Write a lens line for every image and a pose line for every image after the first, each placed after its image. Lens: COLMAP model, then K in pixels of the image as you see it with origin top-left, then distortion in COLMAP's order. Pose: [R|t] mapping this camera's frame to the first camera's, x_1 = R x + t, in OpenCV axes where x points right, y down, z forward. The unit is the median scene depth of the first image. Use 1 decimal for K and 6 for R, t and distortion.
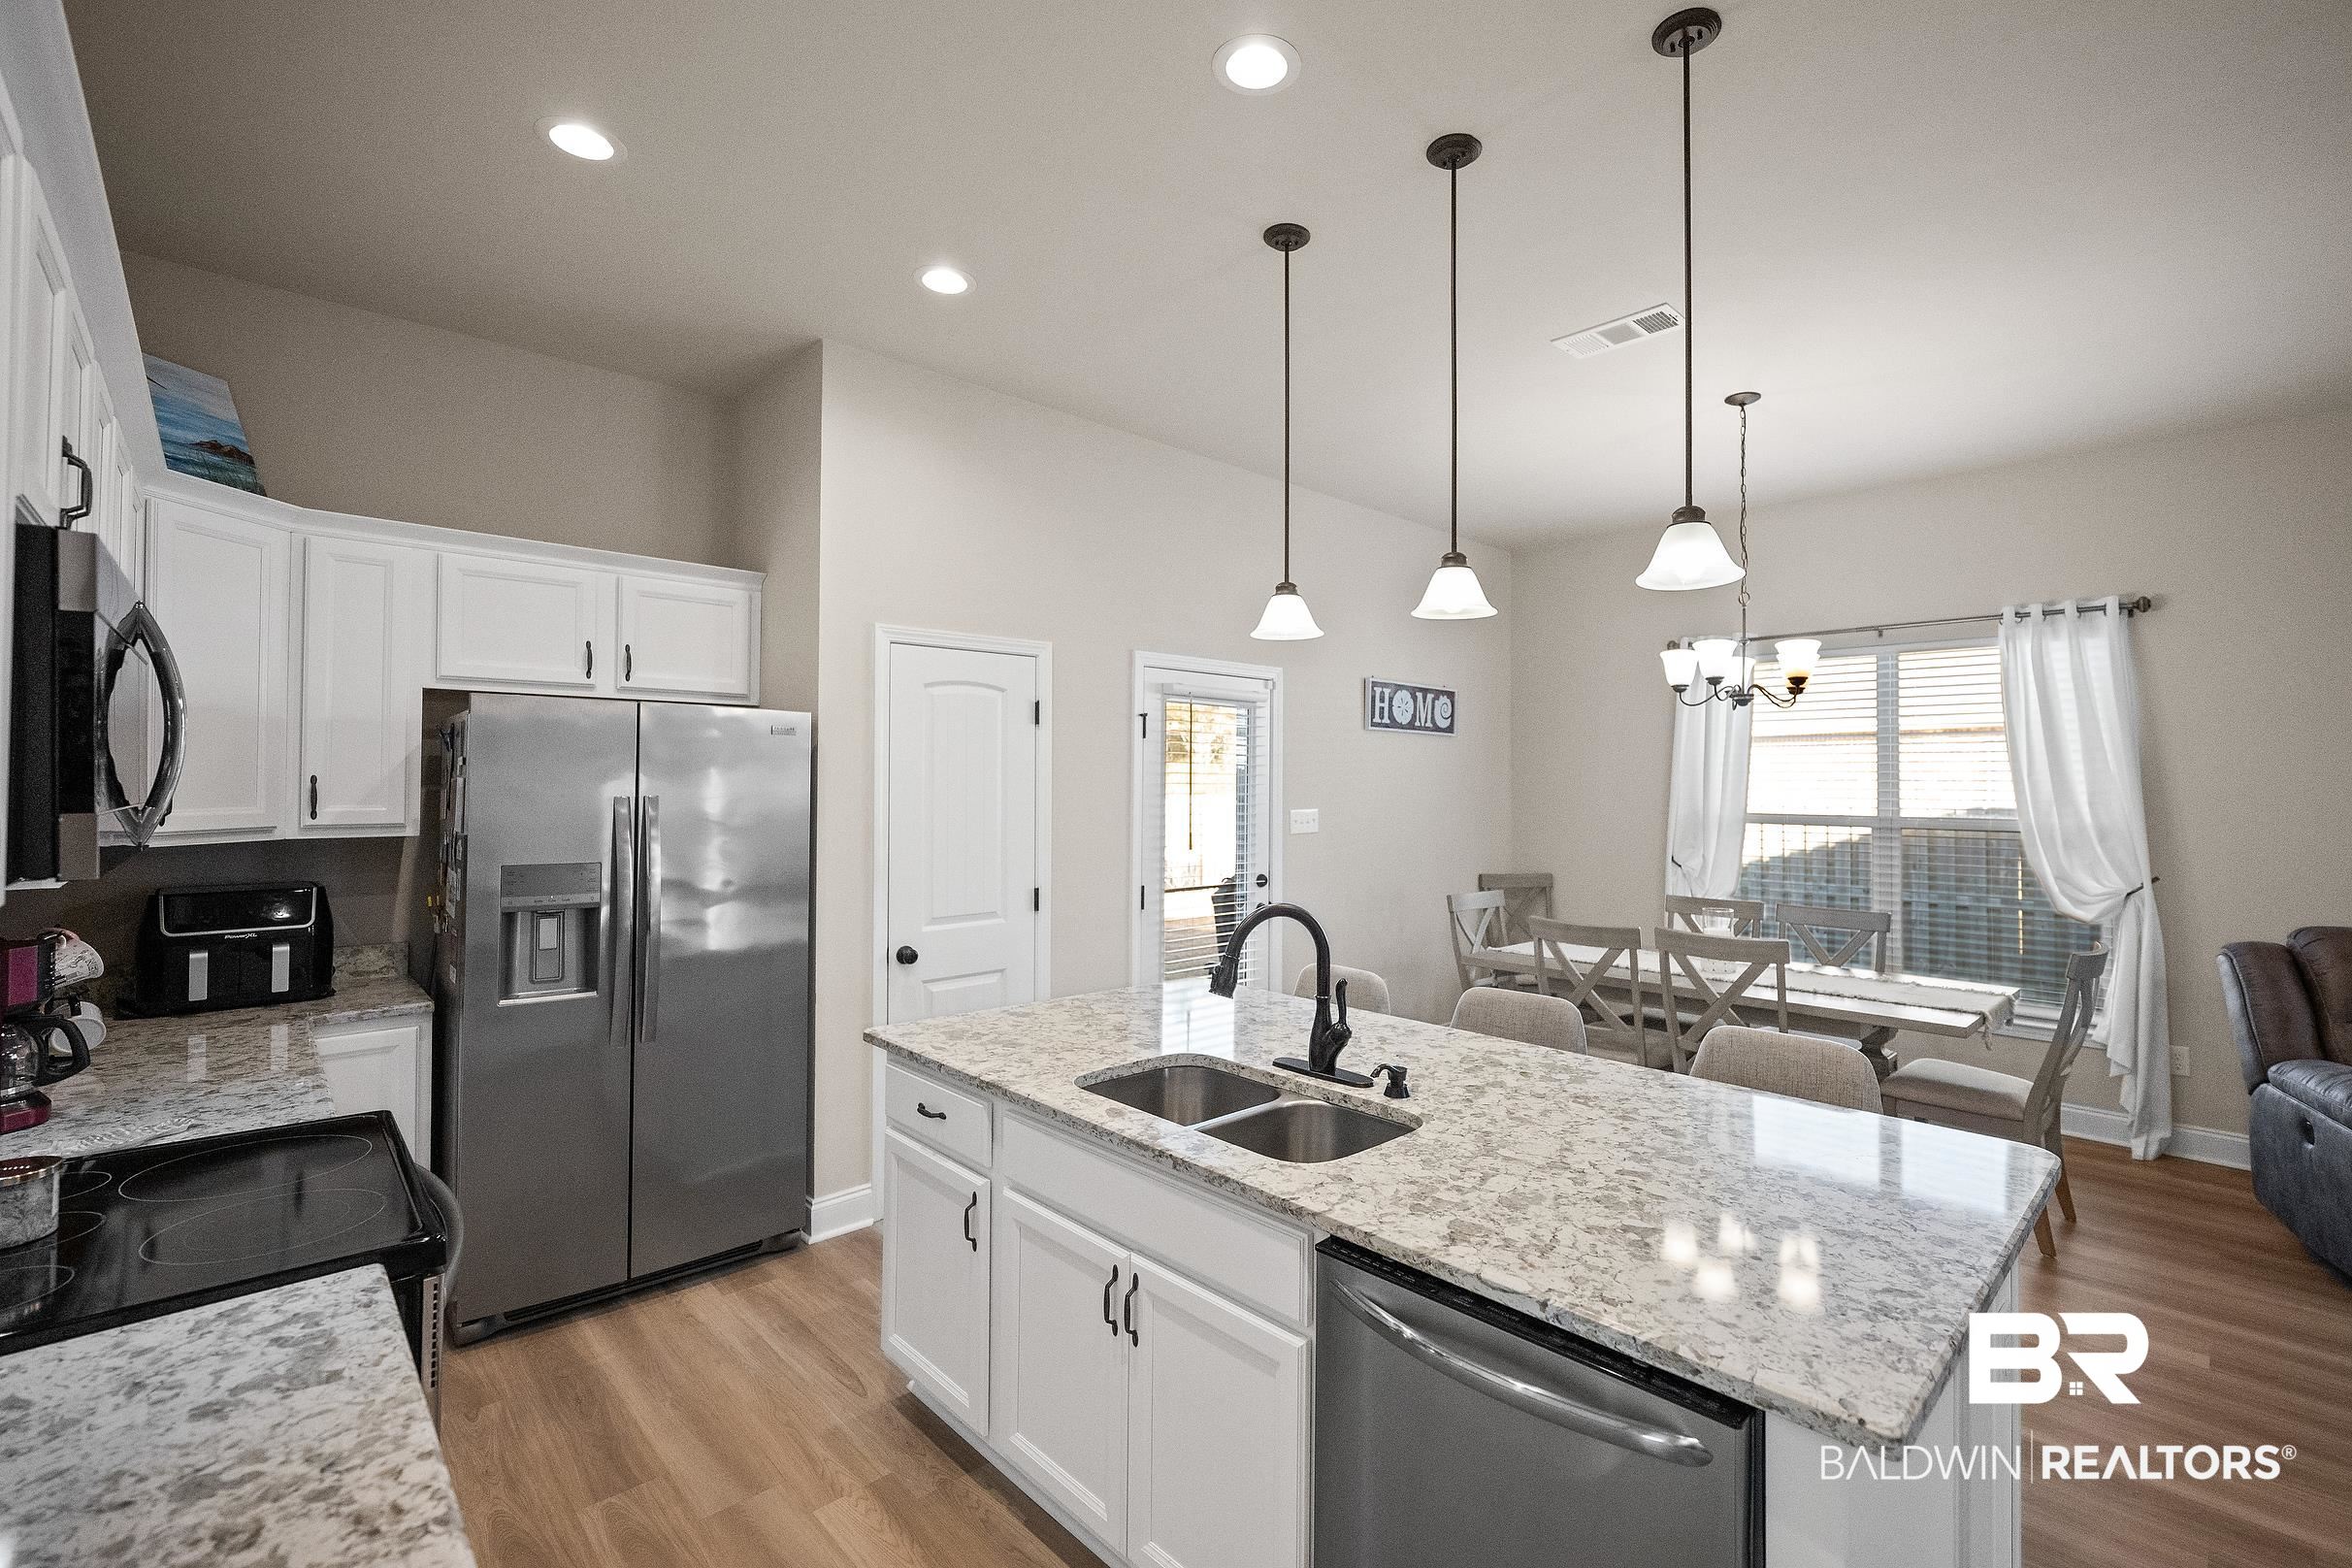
lens RADIAL K [[1025.1, 0, 1255.4], [0, 1025.1, 766.3], [0, 0, 1]] dist [-0.009905, -0.000021]
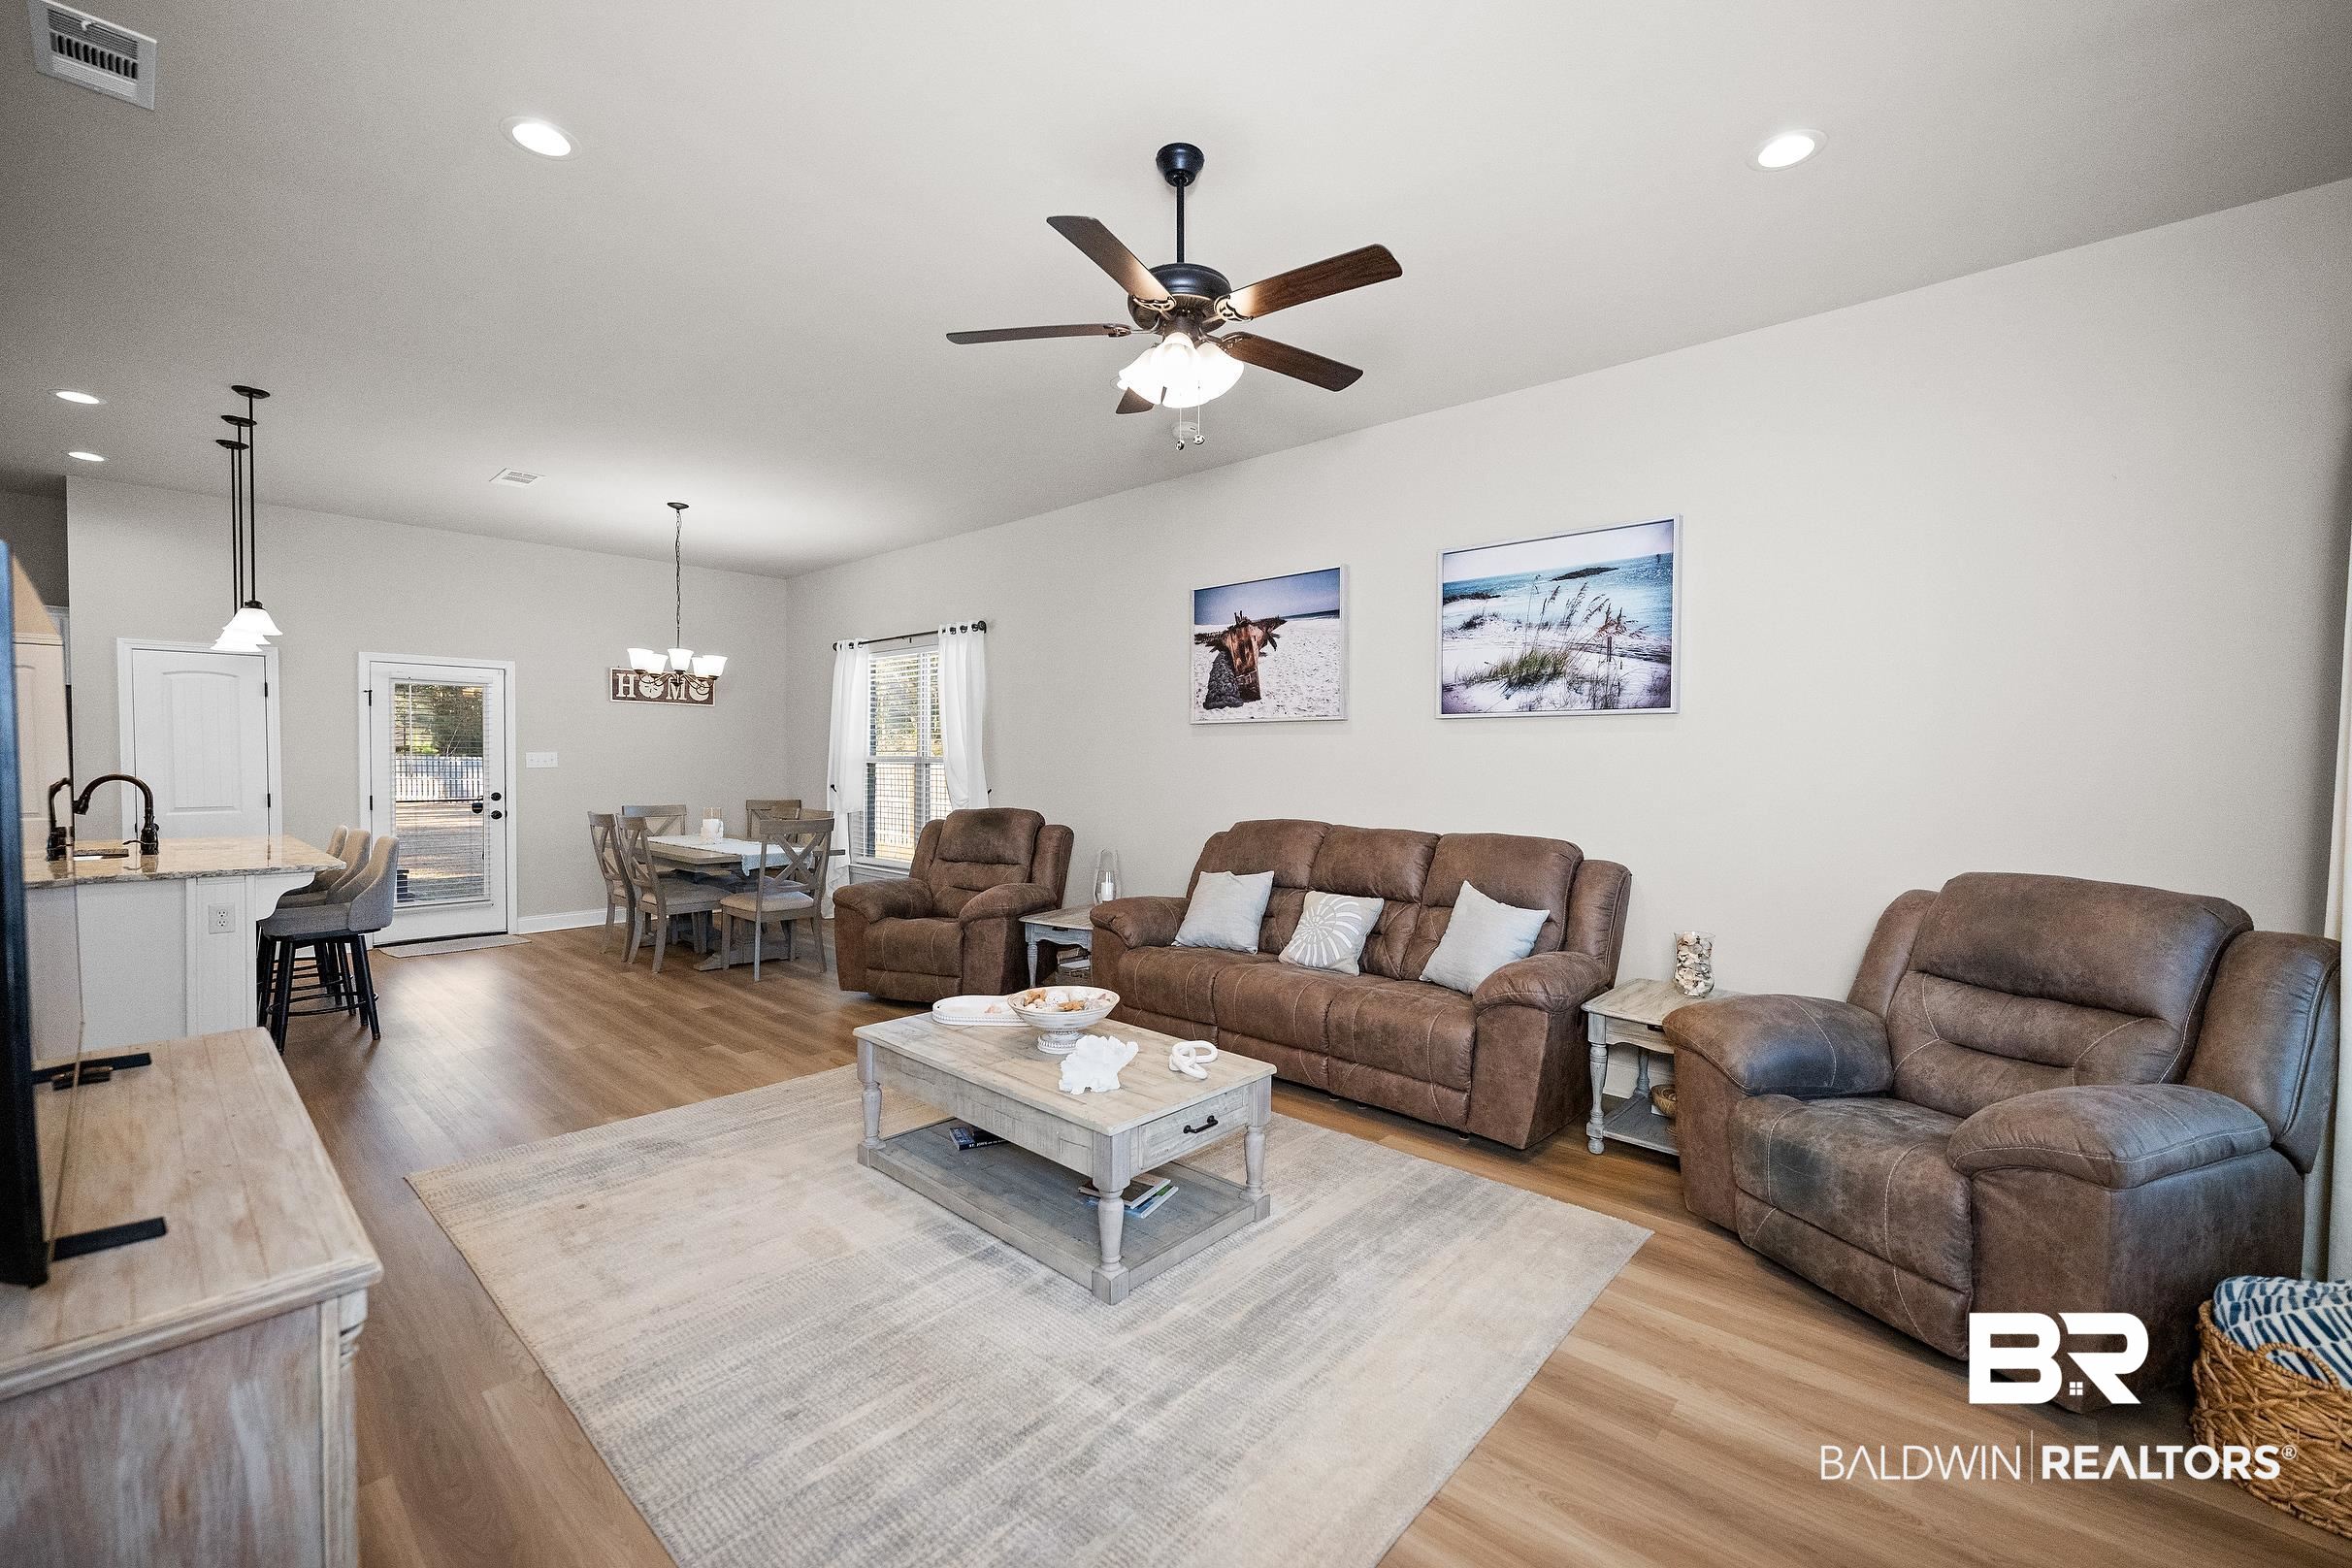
lens RADIAL K [[947.5, 0, 1167.3], [0, 947.5, 786.2], [0, 0, 1]] dist [-0.008432, 0.000246]
pose [[0.999008, -0.001797, 0.044489, 0.861600], [-0.000296, 0.998895, 0.047000, 0.023580], [-0.044524, -0.046966, 0.997904, -0.439472]]
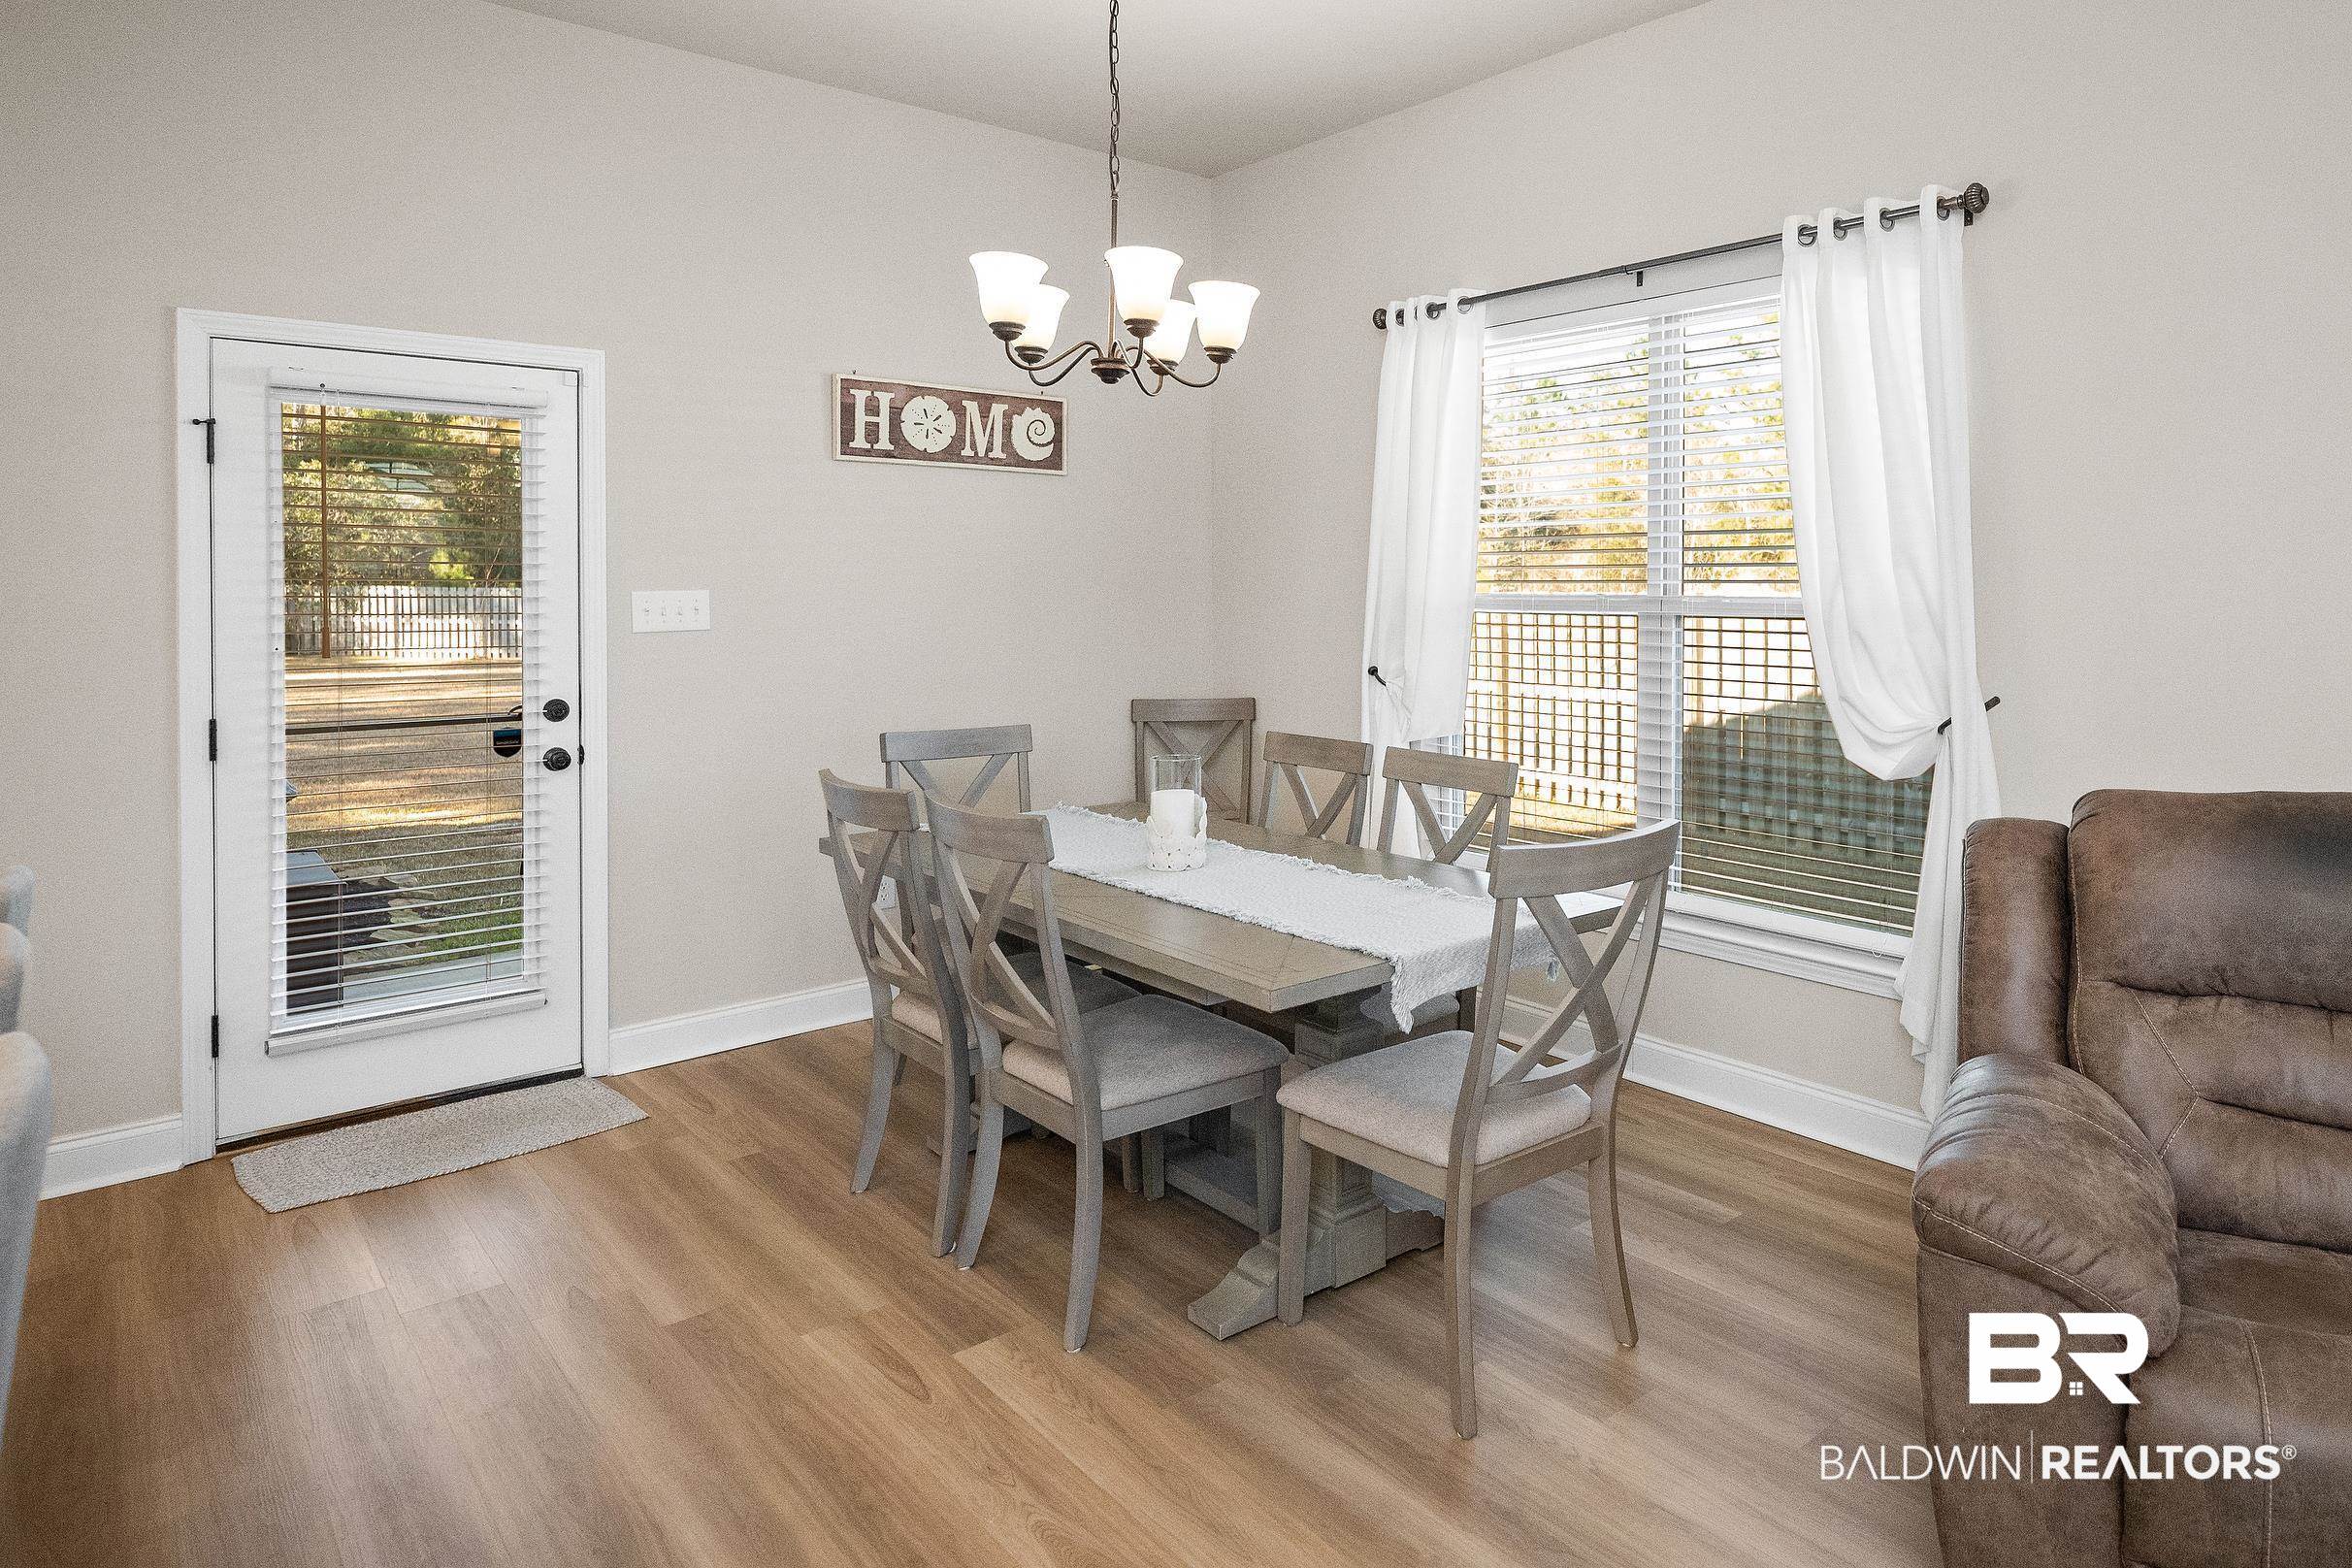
lens RADIAL K [[1392.5, 0, 1396.7], [0, 1392.5, 600.0], [0, 0, 1]] dist [0.002384, 0.002048]
pose [[0.999518, -0.006225, -0.030422, 0.456269], [0.007136, 0.999527, 0.029924, 0.024038], [0.030221, -0.030127, 0.999089, 0.186970]]
